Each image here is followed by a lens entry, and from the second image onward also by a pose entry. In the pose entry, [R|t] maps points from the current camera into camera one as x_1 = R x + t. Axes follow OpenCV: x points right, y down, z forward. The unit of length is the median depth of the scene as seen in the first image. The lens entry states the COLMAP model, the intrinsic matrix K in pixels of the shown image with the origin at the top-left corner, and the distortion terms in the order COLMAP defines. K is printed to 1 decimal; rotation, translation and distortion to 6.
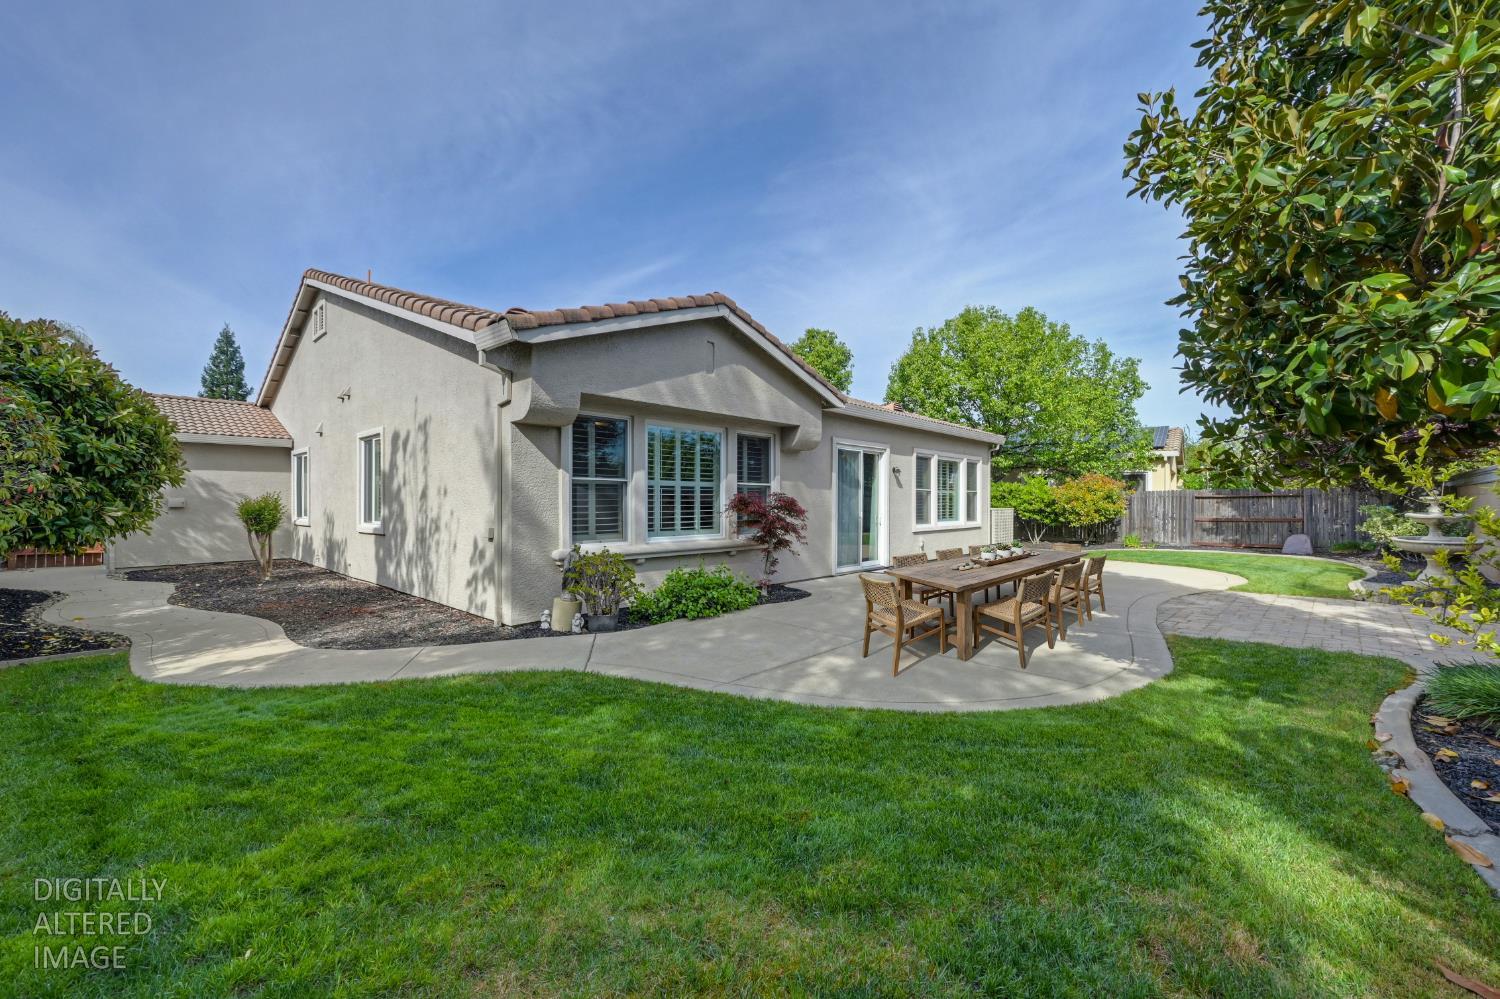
lens RADIAL K [[539.0, 0, 751.9], [0, 539.0, 498.1], [0, 0, 1]] dist [-0.000824, -0.000020]
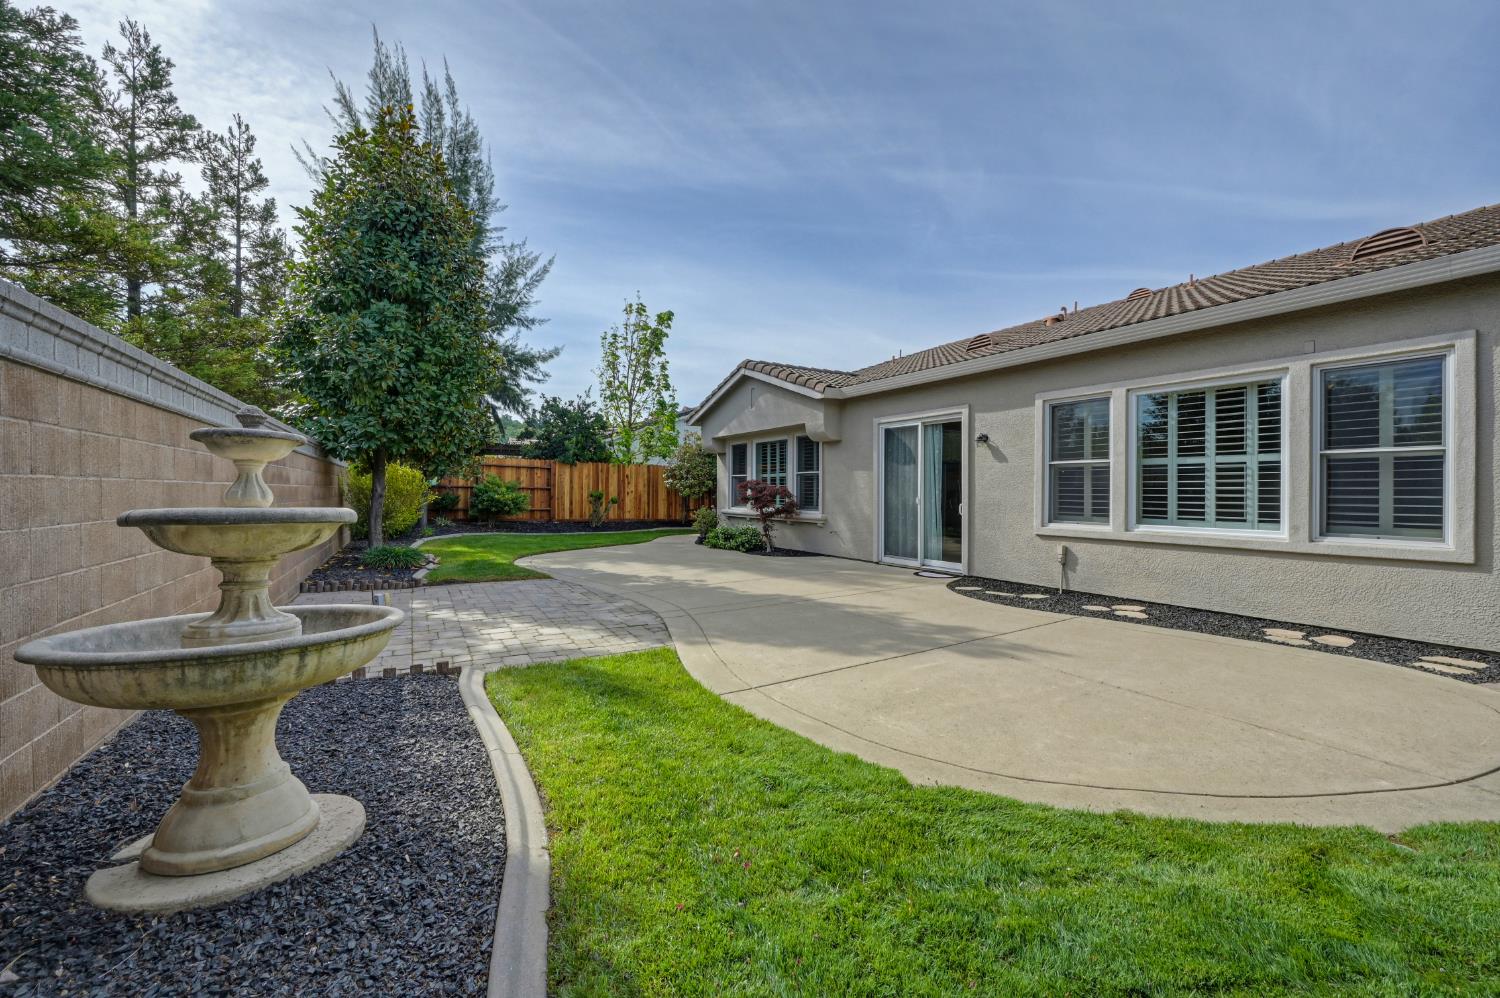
lens RADIAL K [[630.1, 0, 747.1], [0, 630.1, 495.8], [0, 0, 1]] dist [0.000972, 0.000025]
pose [[-0.267873, 0.009020, -0.963412, 1.905360], [0.003298, 0.999959, 0.008446, 0.020998], [0.963448, -0.000915, -0.267892, 1.606515]]
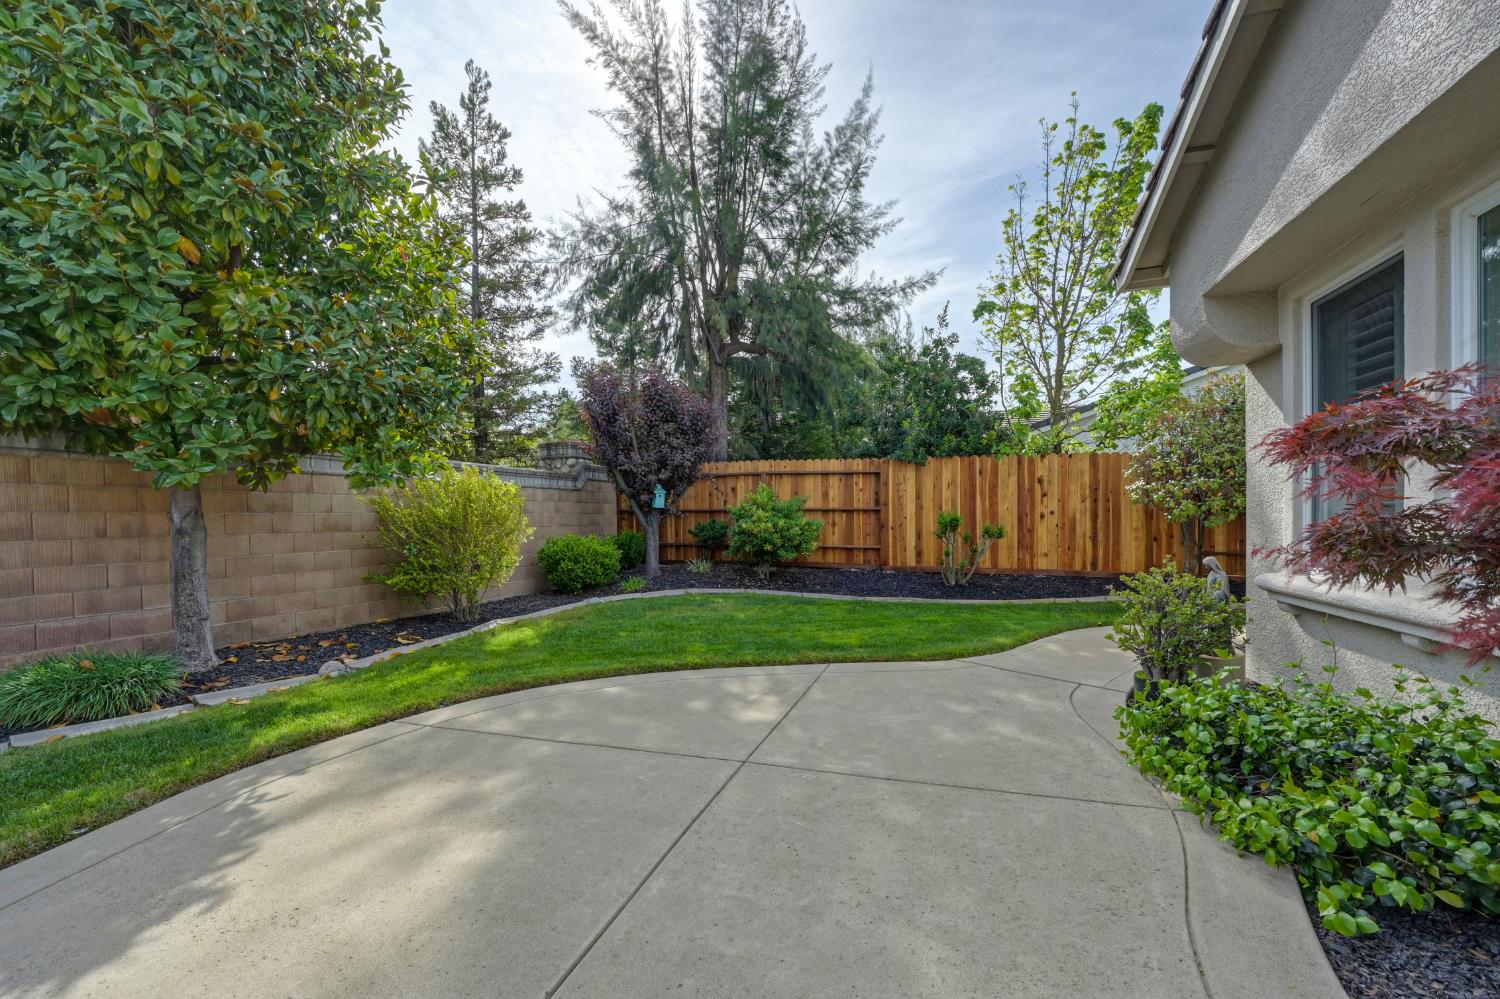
lens RADIAL K [[595.8, 0, 747.8], [0, 595.8, 520.9], [0, 0, 1]] dist [0.003707, 0.000161]
pose [[-0.894874, 0.016266, -0.446022, 0.350355], [0.018216, 0.999834, -0.000086, 0.031332], [0.445946, -0.008202, -0.895022, 1.162294]]
